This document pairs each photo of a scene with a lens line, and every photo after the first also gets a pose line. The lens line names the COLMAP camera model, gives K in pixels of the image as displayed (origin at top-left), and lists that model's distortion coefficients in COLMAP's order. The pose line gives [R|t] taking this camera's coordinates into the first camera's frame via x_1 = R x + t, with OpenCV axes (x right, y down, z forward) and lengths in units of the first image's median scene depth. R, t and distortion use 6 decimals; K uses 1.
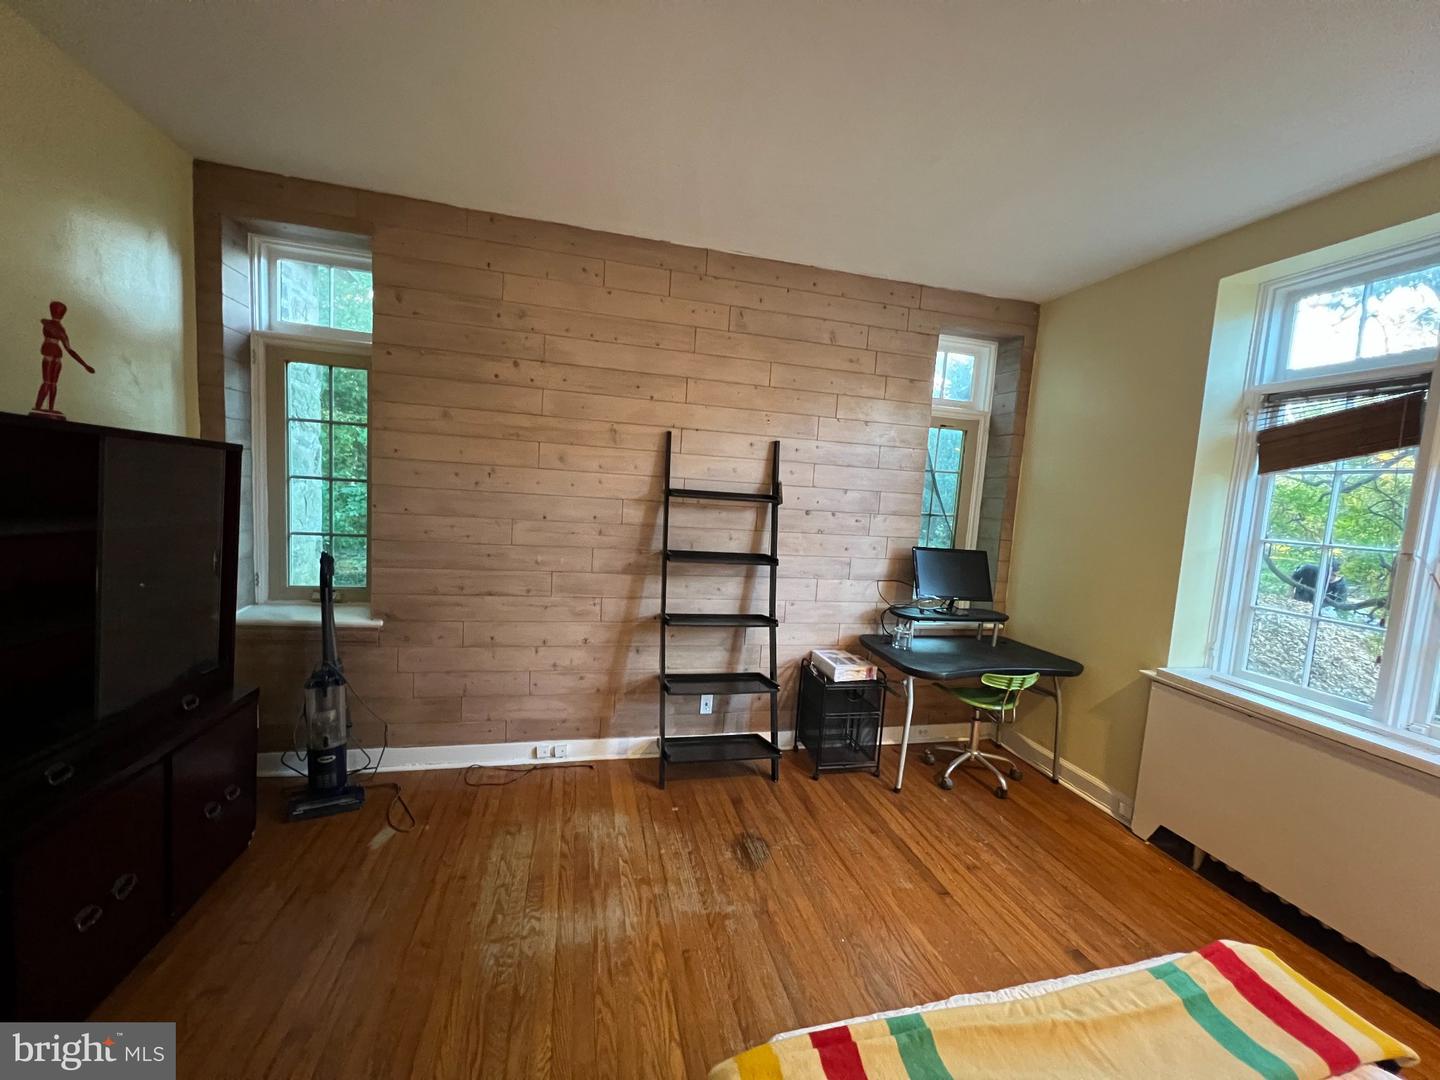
lens RADIAL K [[570.8, 0, 720.0], [0, 570.8, 540.0], [0, 0, 1]] dist [-0.001139, -0.000225]
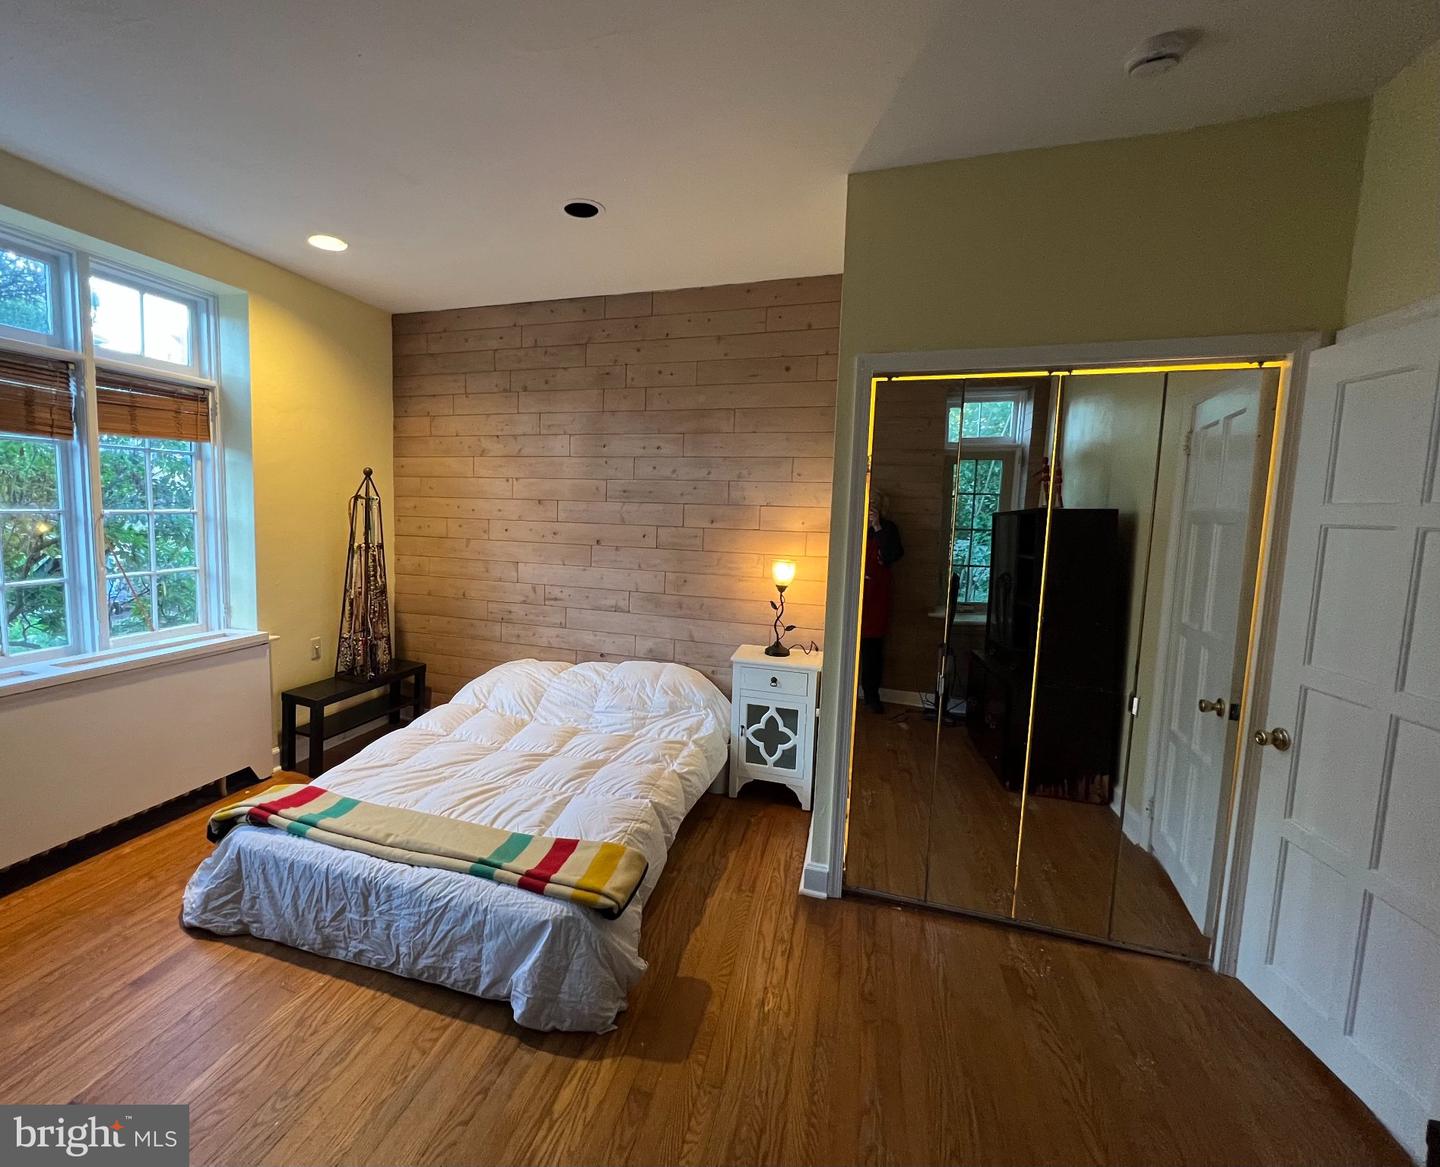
lens RADIAL K [[636.5, 0, 634.1], [0, 636.5, 566.8], [0, 0, 1]] dist [-0.000157, 0.000015]
pose [[-0.828571, -0.138830, 0.542399, -0.397084], [-0.027029, 0.977559, 0.208921, -0.130218], [-0.559231, 0.158445, -0.813729, 1.036913]]
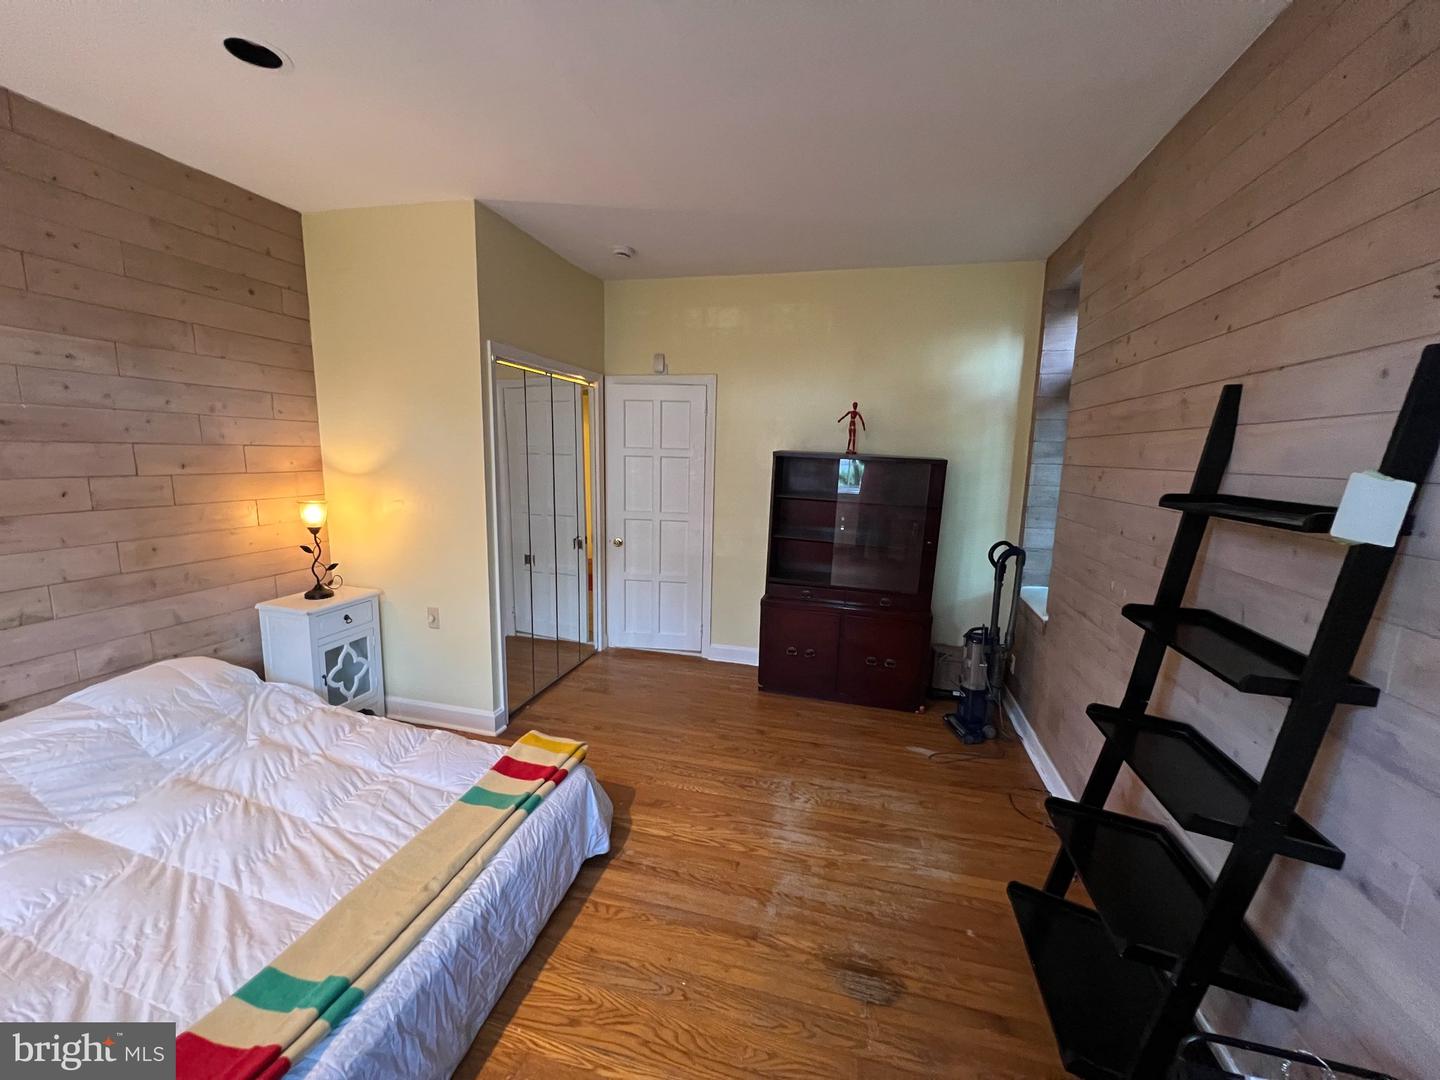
lens RADIAL K [[584.9, 0, 720.0], [0, 584.9, 540.0], [0, 0, 1]] dist [-0.000658, -0.000006]
pose [[-0.469423, 0.058765, -0.881015, 0.754547], [-0.135486, 0.981173, 0.137636, -0.074985], [0.872517, 0.183974, -0.452624, 1.068825]]
